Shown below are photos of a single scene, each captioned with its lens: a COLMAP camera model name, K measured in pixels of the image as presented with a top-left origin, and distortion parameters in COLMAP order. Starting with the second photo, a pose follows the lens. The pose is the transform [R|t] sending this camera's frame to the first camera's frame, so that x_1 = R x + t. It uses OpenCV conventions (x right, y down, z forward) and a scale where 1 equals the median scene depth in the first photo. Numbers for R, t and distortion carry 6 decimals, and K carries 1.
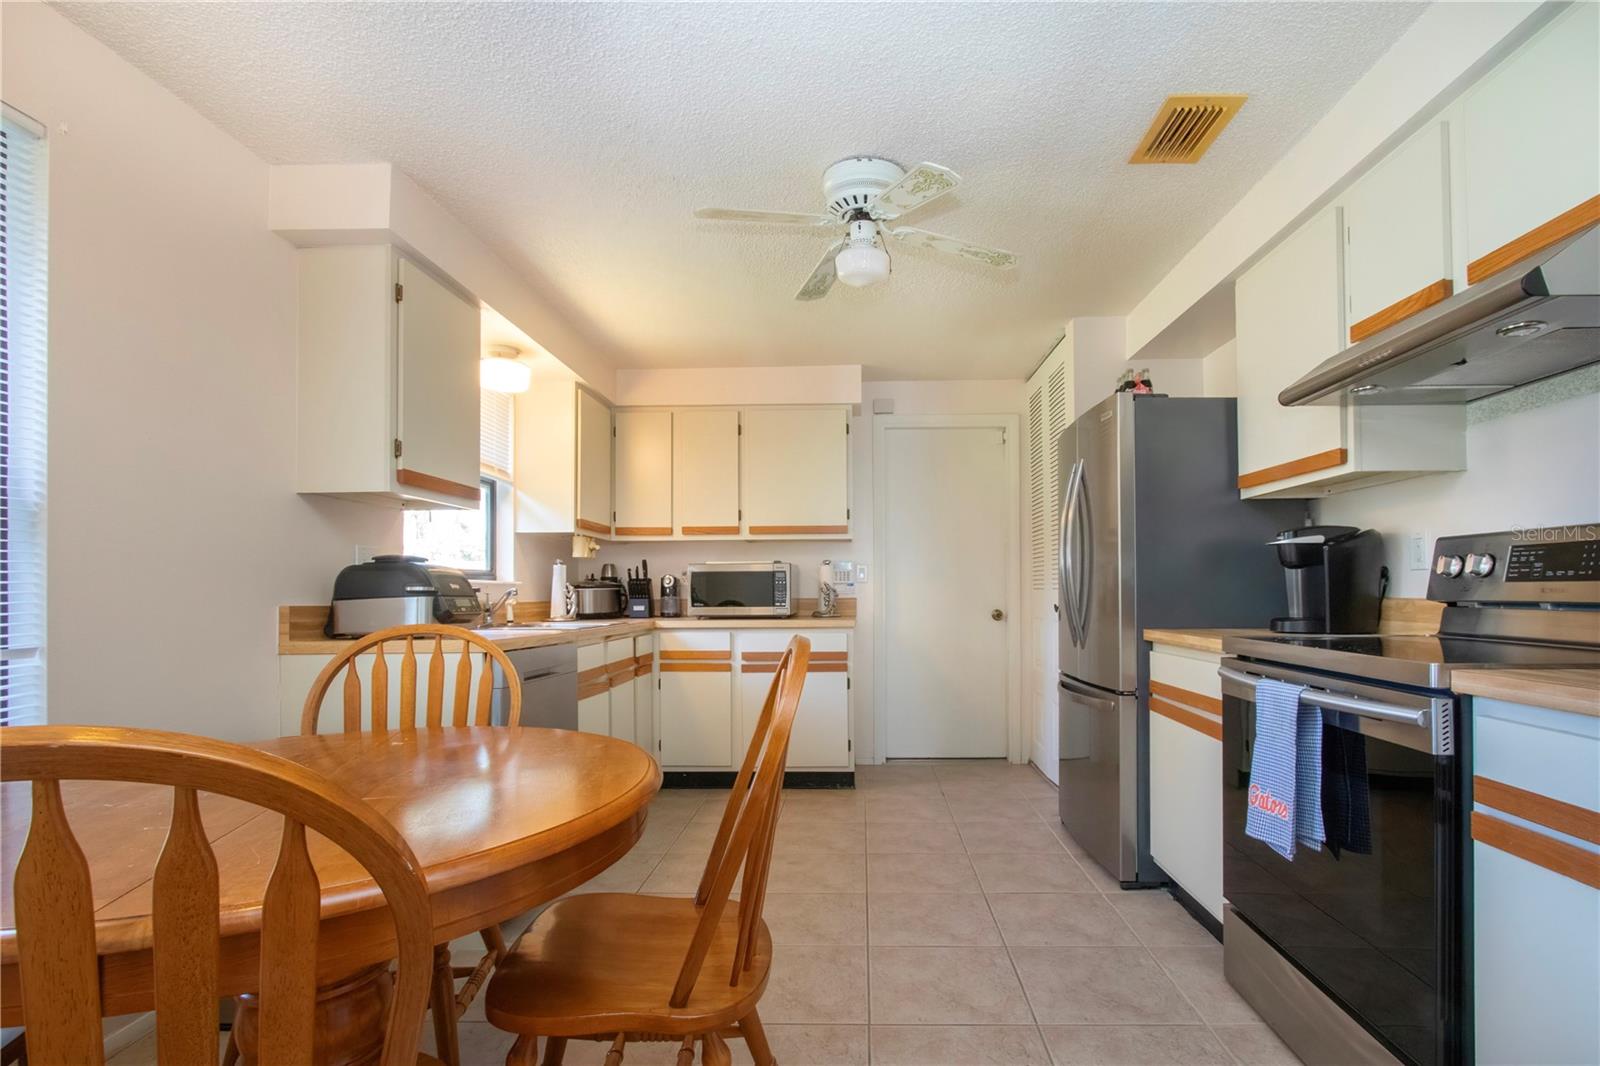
lens RADIAL K [[753.6, 0, 800.7], [0, 753.6, 637.9], [0, 0, 1]] dist [-0.000028, 0.000446]
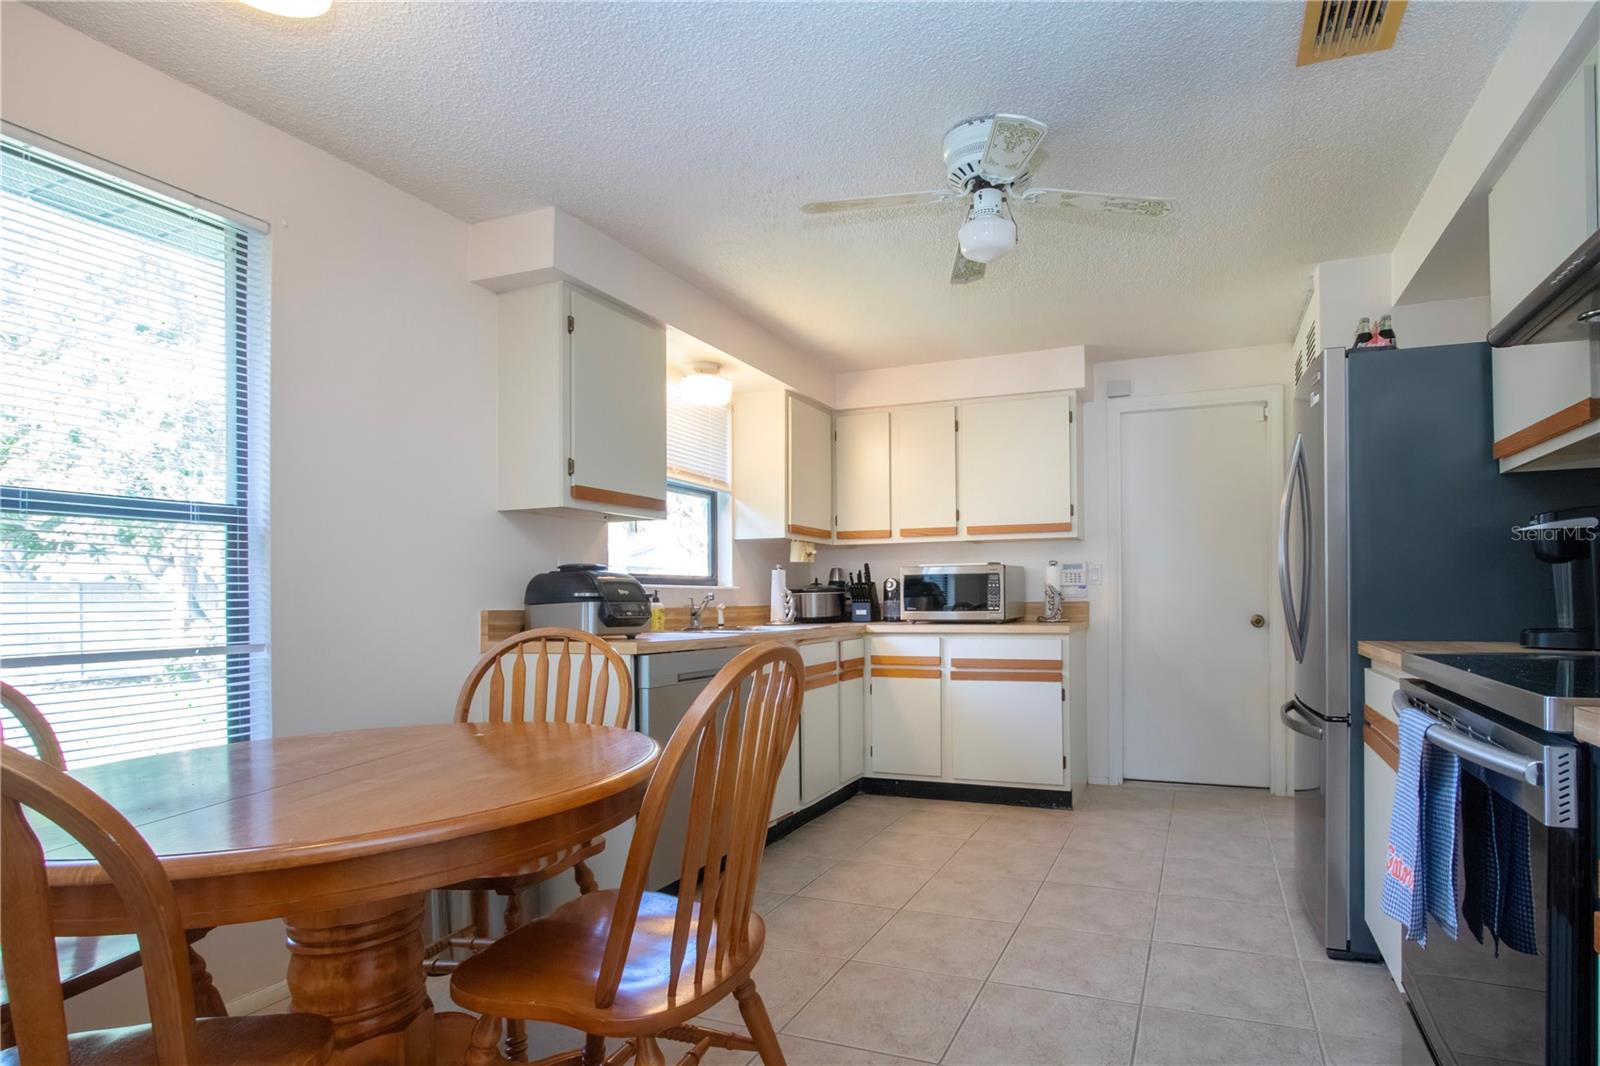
lens RADIAL K [[773.6, 0, 869.5], [0, 773.6, 648.5], [0, 0, 1]] dist [-0.002152, 0.000145]
pose [[0.953367, 0.016683, -0.301351, 0.208476], [-0.014100, 0.999843, 0.010743, -0.004678], [0.301483, -0.005993, 0.953453, 0.053747]]
